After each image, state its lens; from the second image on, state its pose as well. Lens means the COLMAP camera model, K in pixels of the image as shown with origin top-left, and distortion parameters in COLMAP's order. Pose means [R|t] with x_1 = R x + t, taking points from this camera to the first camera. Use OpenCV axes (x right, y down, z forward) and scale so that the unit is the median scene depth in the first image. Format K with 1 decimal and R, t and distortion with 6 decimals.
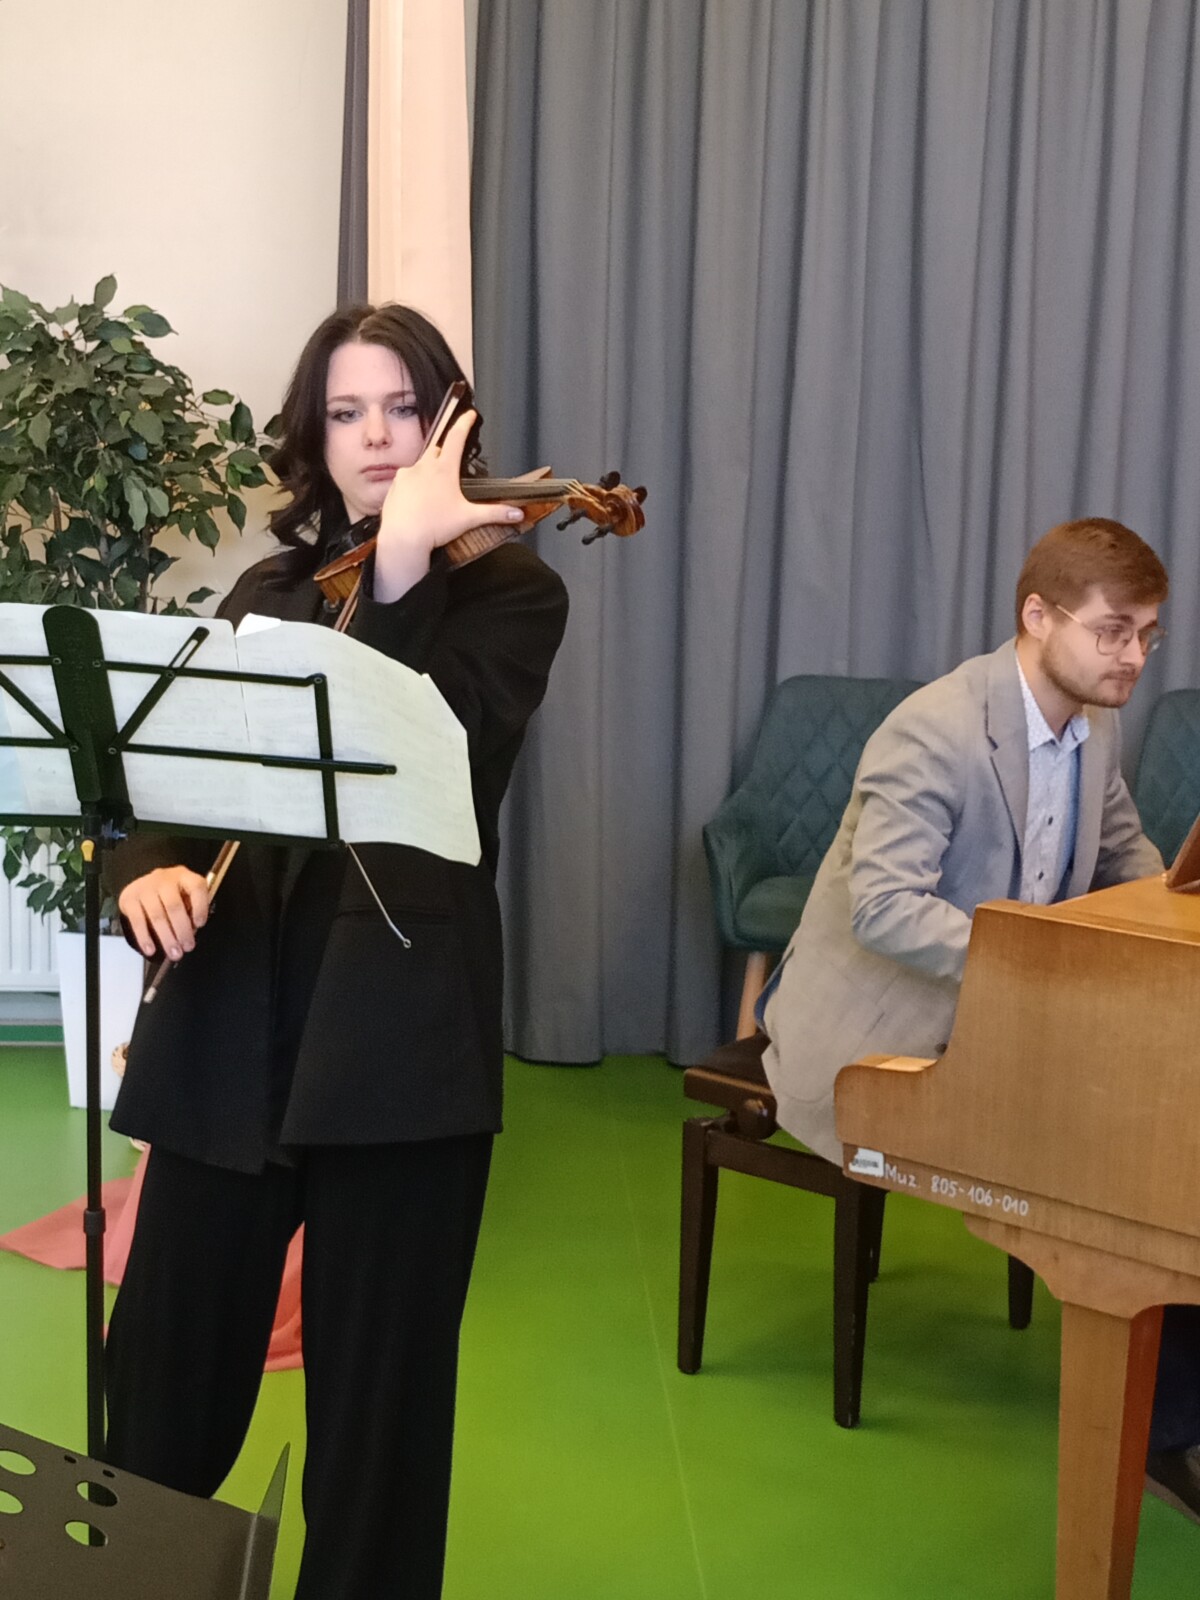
lens RADIAL K [[2761.9, 0, 600.0], [0, 2761.9, 800.0], [0, 0, 1]] dist [0.058561, -0.231164]
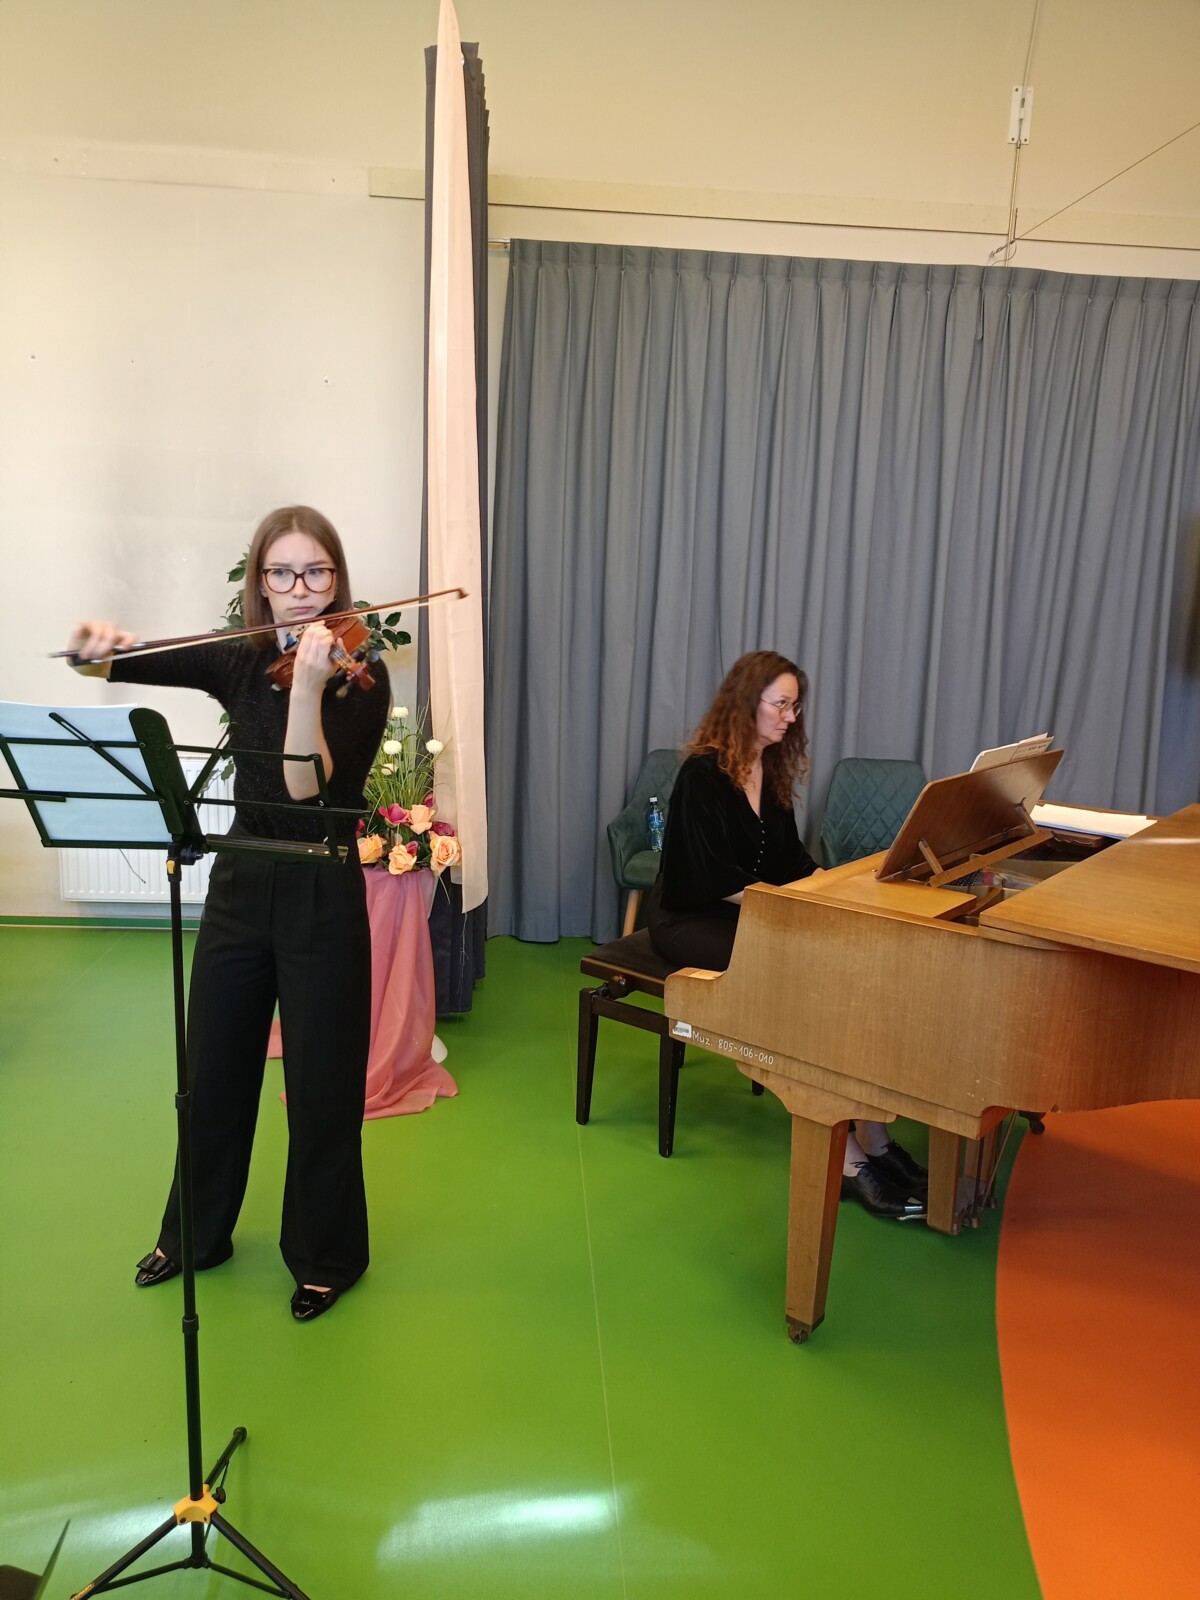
lens RADIAL K [[1195.4, 0, 600.0], [0, 1195.4, 800.0], [0, 0, 1]] dist [0.044620, -0.041086]
pose [[0.999888, 0.008247, 0.012514, 0.024188], [-0.008265, 0.999965, 0.001437, -0.011817], [-0.012501, -0.001540, 0.999921, 0.172376]]
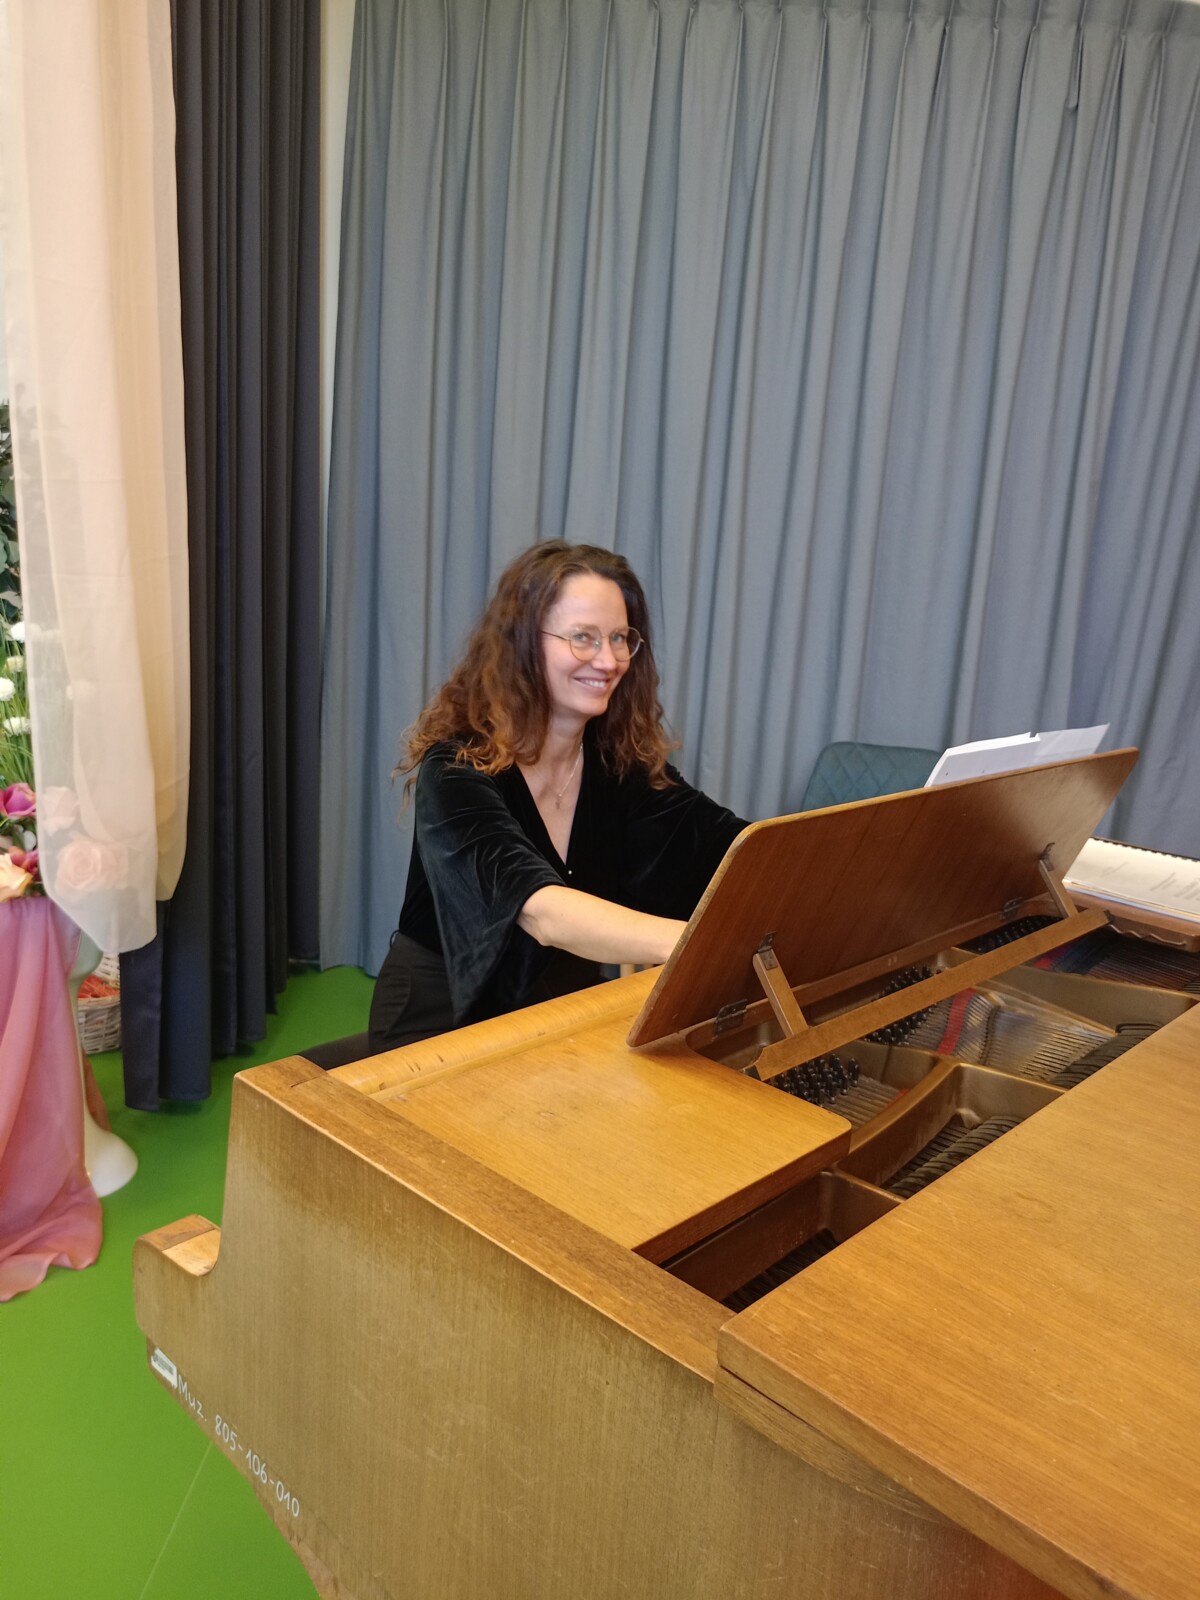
lens RADIAL K [[1195.4, 0, 600.0], [0, 1195.4, 800.0], [0, 0, 1]] dist [0.044620, -0.041086]
pose [[0.995569, 0.060636, -0.071875, 0.167927], [-0.058315, 0.997720, 0.033972, -0.030395], [0.073771, -0.029631, 0.996835, 0.497562]]
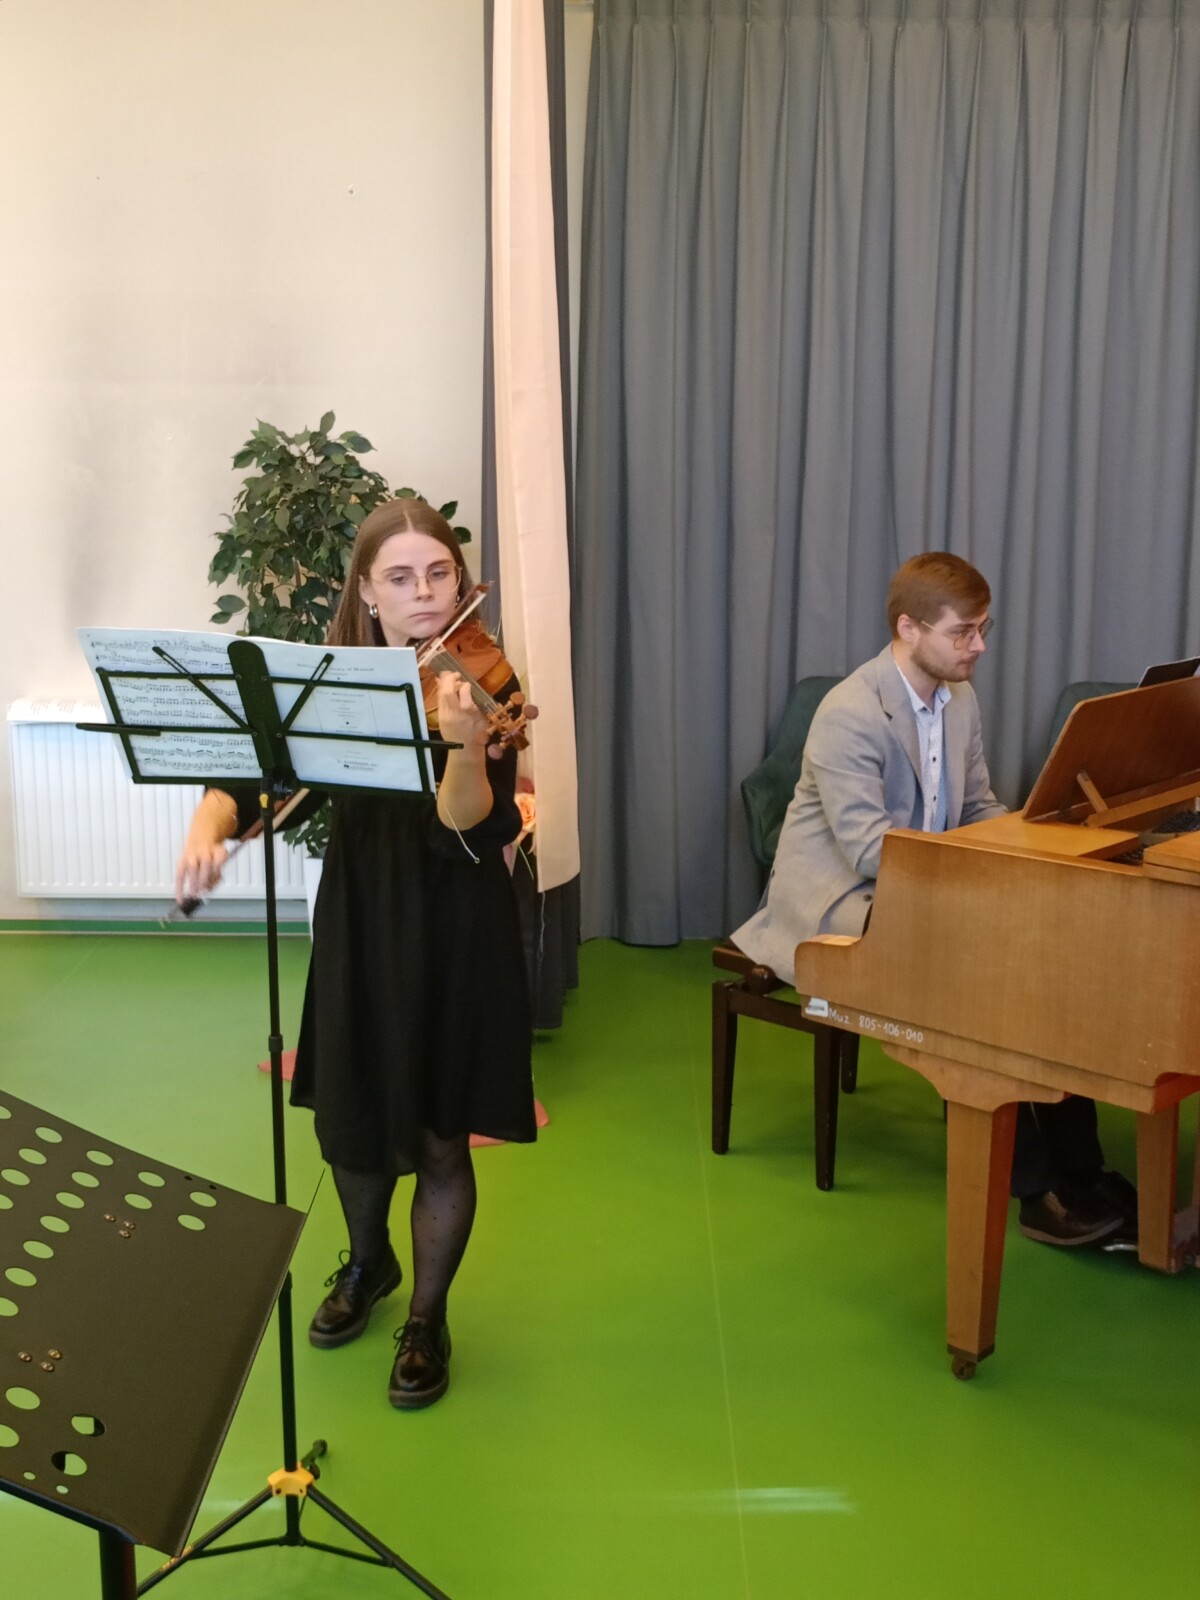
lens RADIAL K [[1953.5, 0, 600.0], [0, 1953.5, 800.0], [0, 0, 1]] dist [0.044204, -0.040530]
pose [[0.997587, -0.010715, -0.068597, 0.039252], [0.011908, 0.999784, 0.017006, 0.000904], [0.068400, -0.017781, 0.997500, -0.034363]]
